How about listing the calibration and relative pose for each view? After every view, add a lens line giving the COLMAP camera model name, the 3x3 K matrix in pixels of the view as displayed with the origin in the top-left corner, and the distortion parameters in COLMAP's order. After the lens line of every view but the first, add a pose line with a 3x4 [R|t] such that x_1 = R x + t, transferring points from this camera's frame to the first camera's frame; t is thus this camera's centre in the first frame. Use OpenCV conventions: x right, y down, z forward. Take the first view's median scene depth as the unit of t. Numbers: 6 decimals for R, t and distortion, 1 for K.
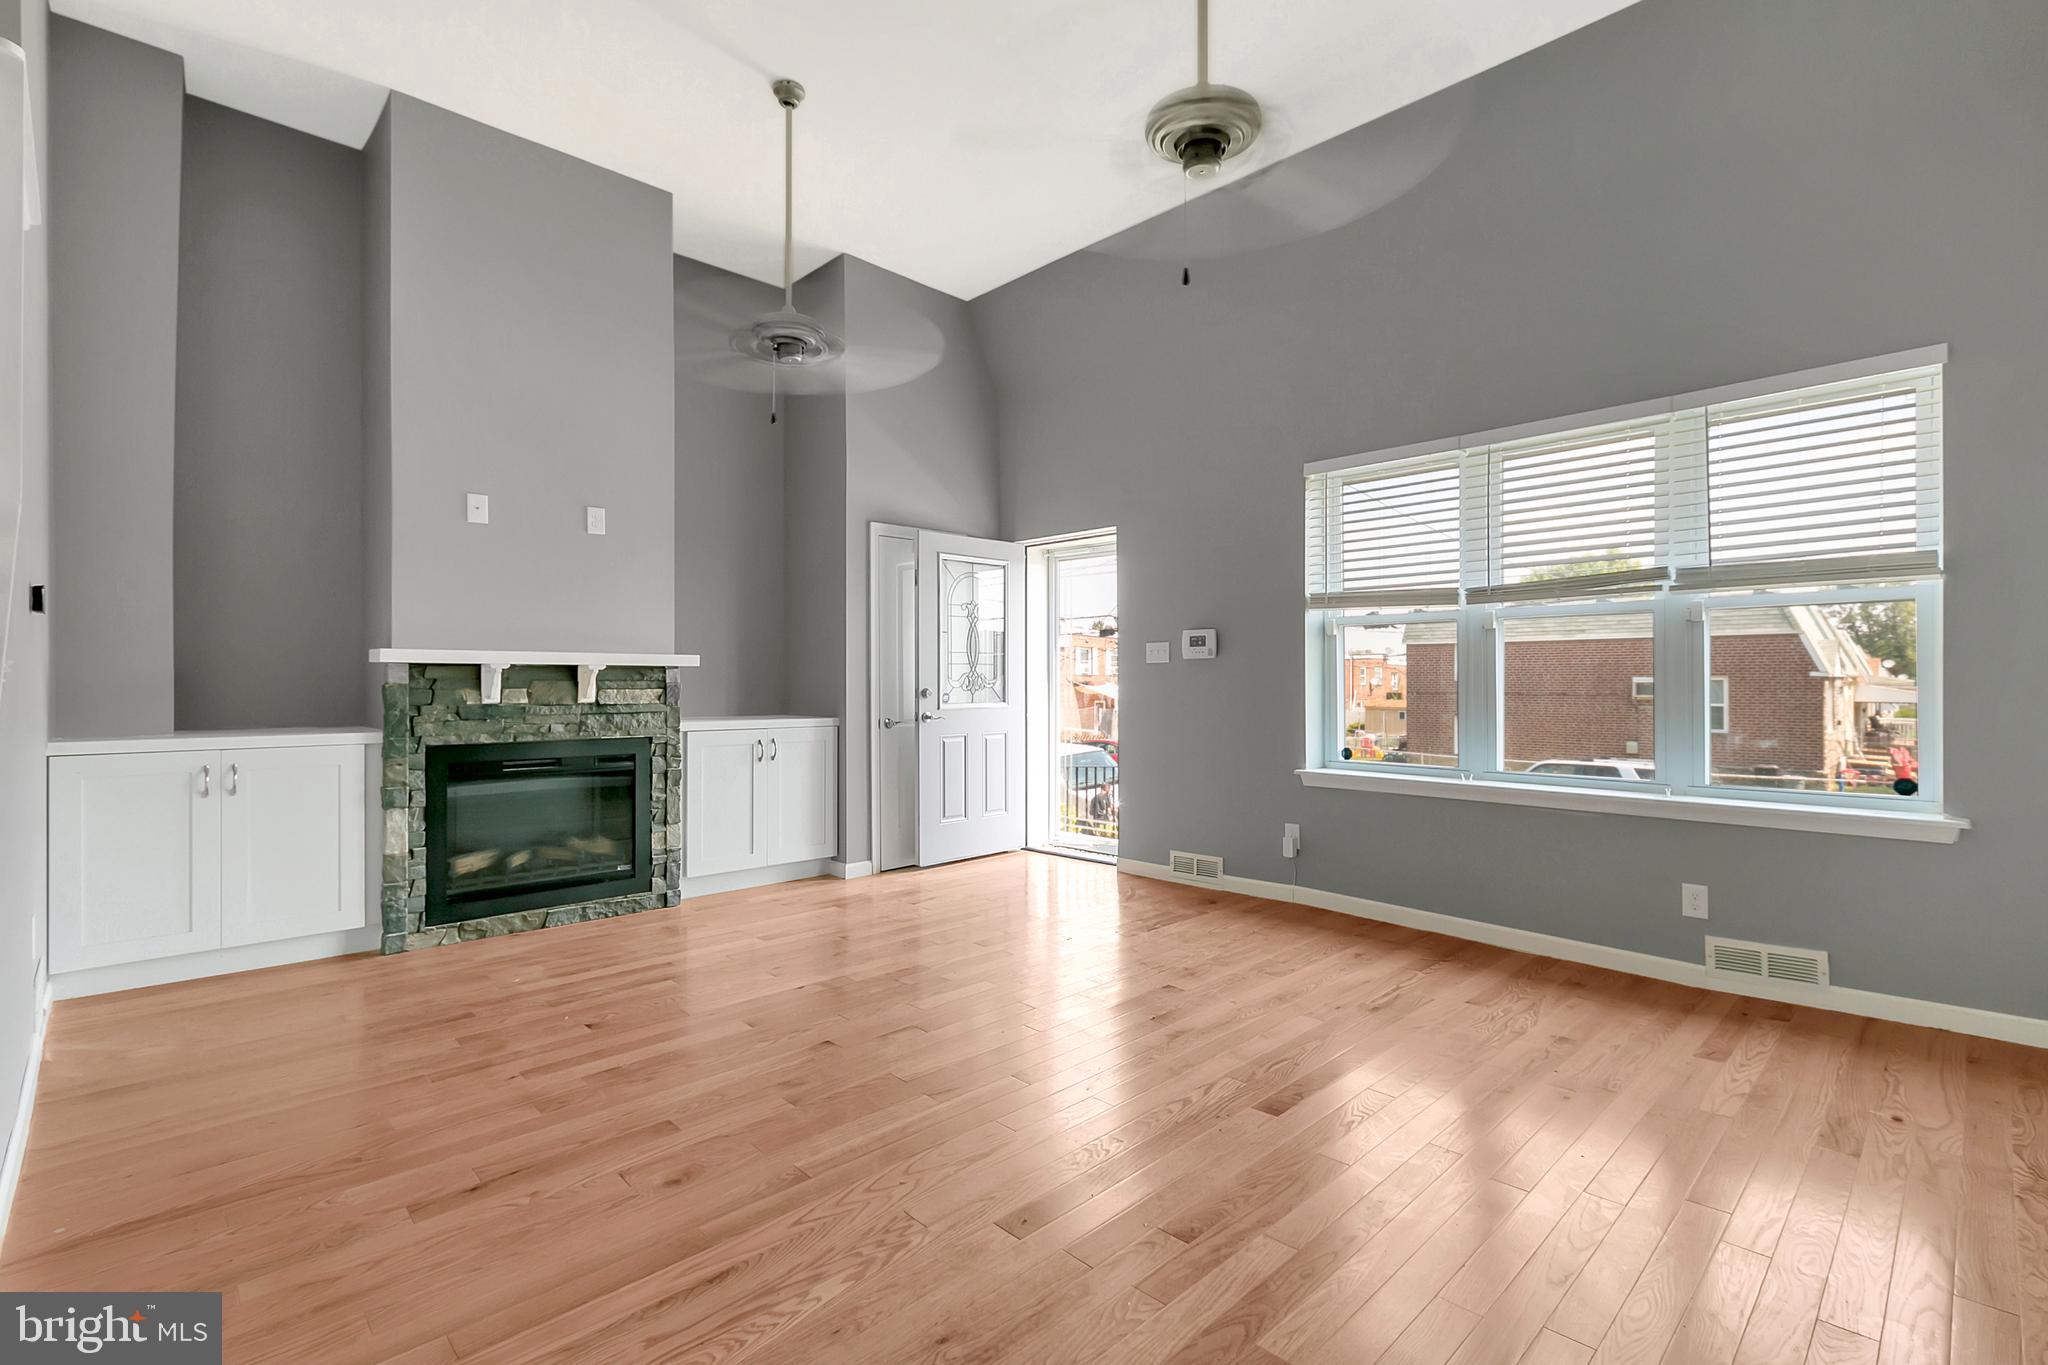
lens RADIAL K [[921.3, 0, 1023.0], [0, 921.3, 675.0], [0, 0, 1]] dist [0.002831, 0.000421]
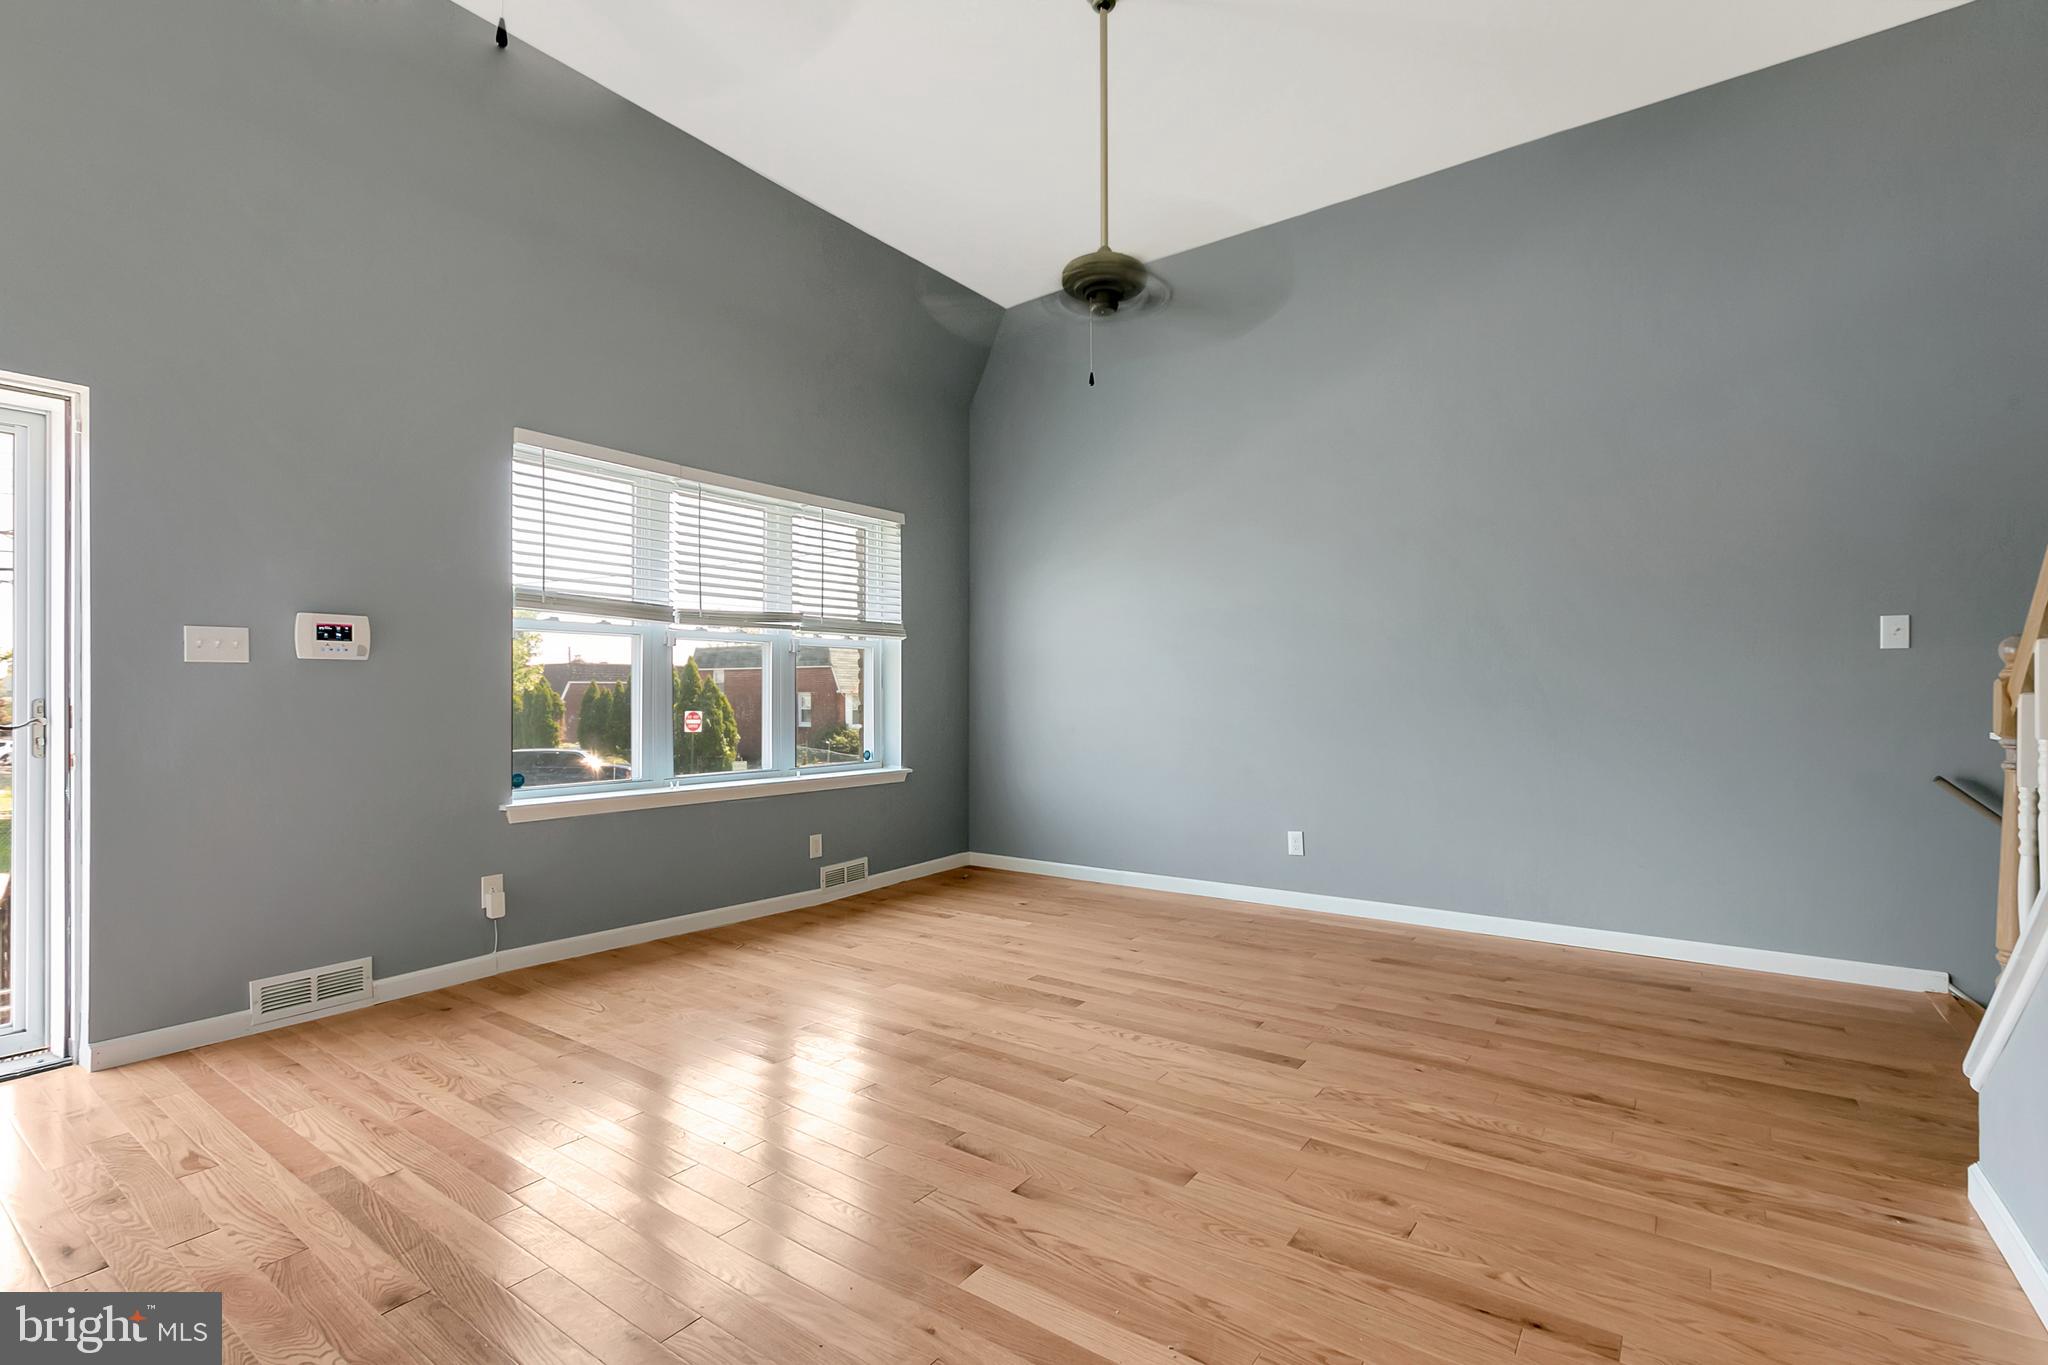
lens RADIAL K [[936.3, 0, 1020.7], [0, 936.3, 691.8], [0, 0, 1]] dist [0.003605, 0.000115]
pose [[-0.169281, 0.004312, 0.985558, -0.648085], [-0.004720, 0.999975, -0.005186, 0.006905], [-0.985556, -0.005530, -0.169257, 0.774919]]
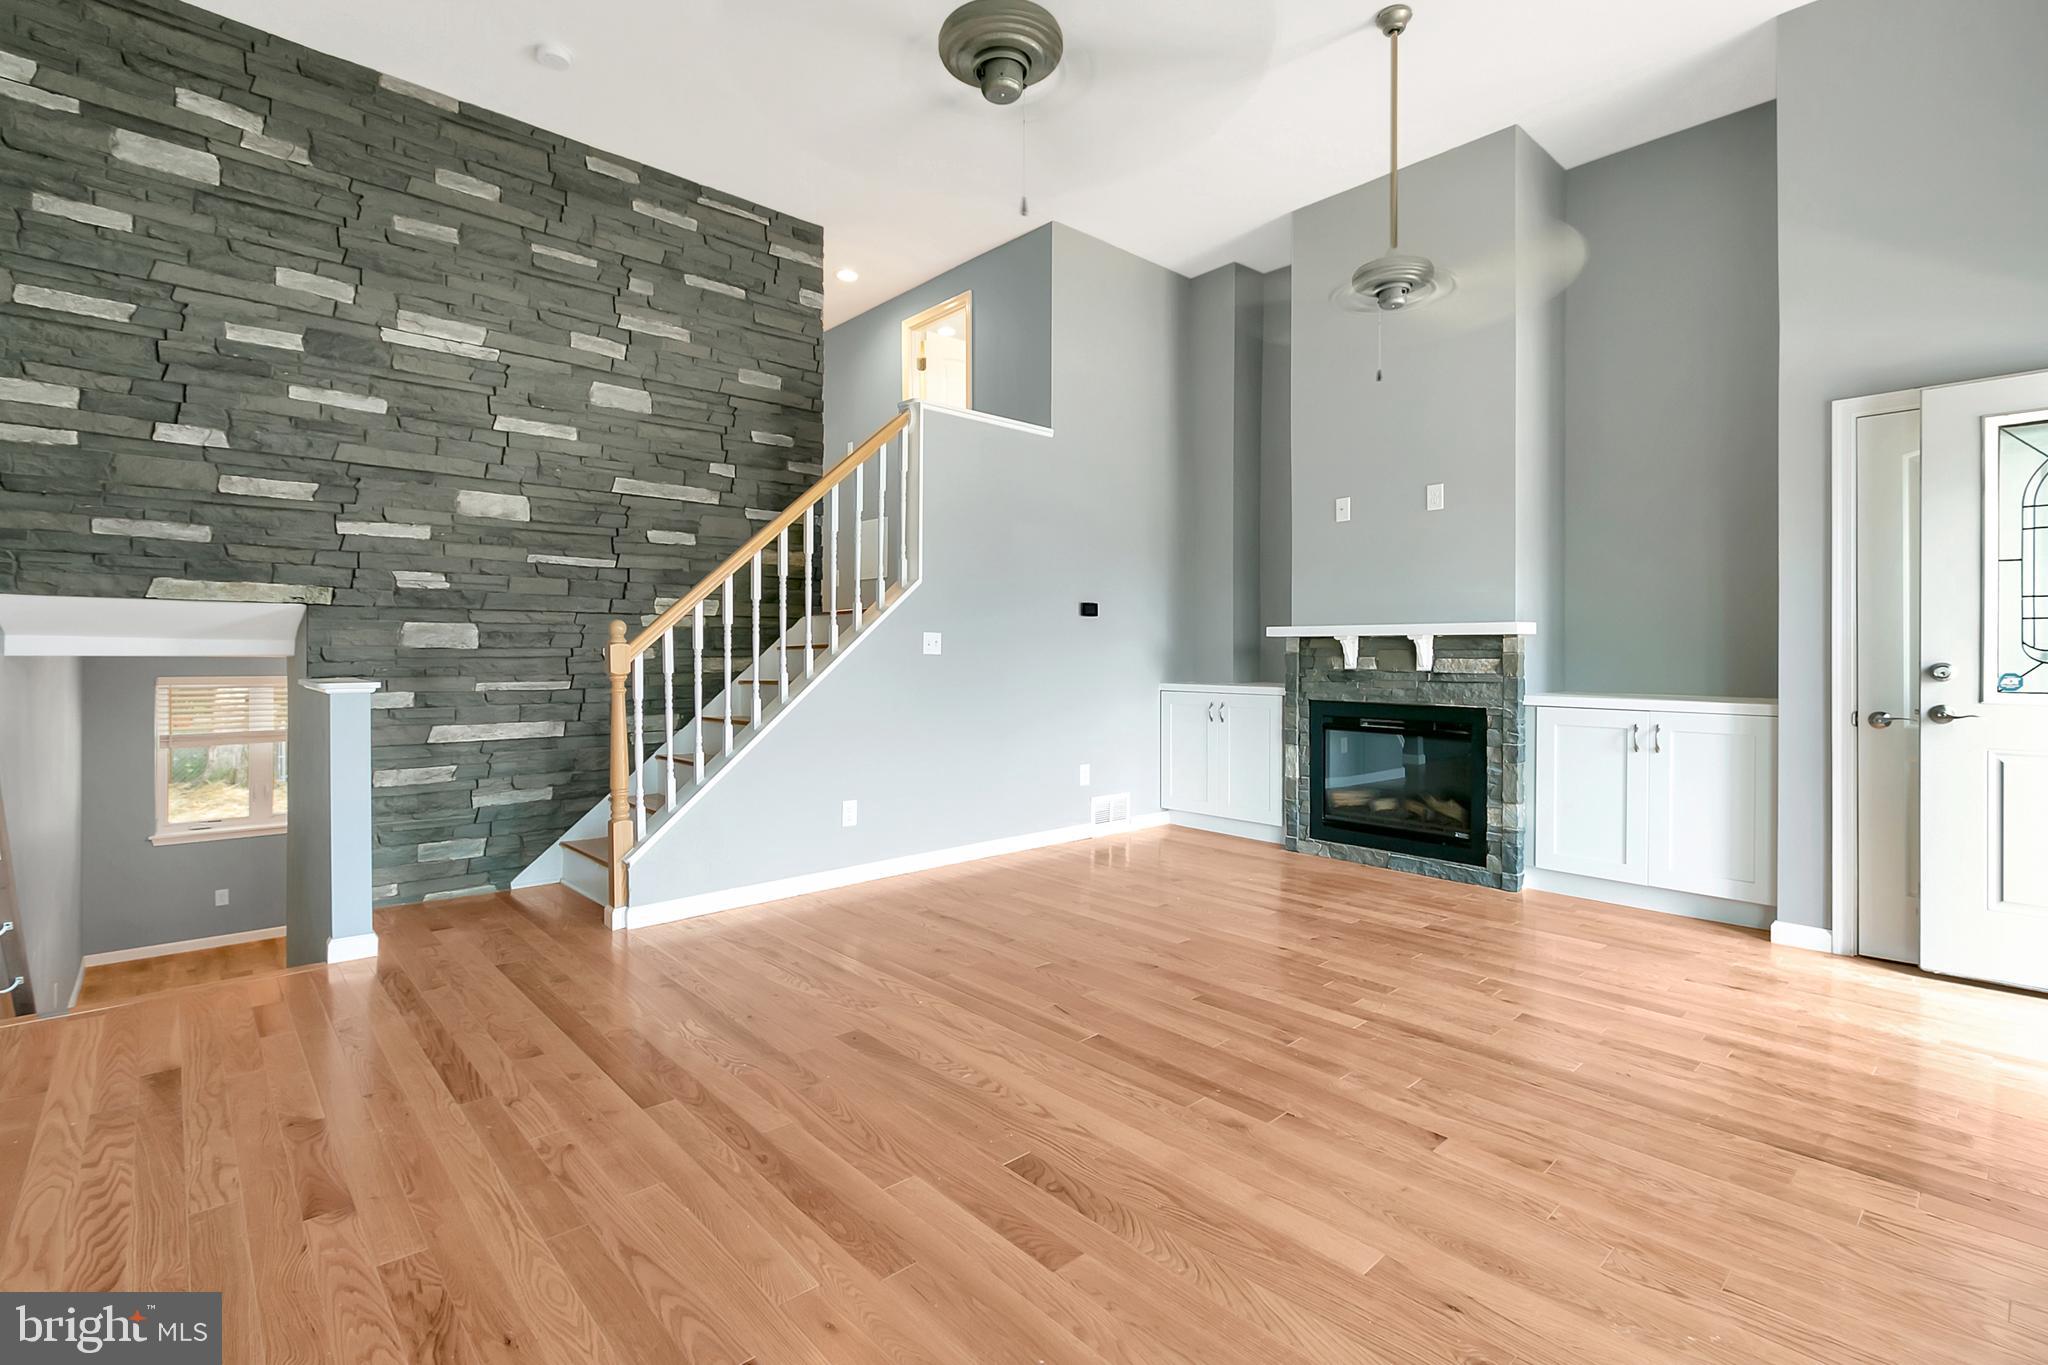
lens RADIAL K [[938.9, 0, 1037.7], [0, 938.9, 651.7], [0, 0, 1]] dist [0.001073, -0.000803]
pose [[-0.019057, 0.001870, -0.999817, 0.653347], [0.005166, 0.999985, 0.001772, 0.004292], [0.999805, -0.005131, -0.019067, 0.605295]]
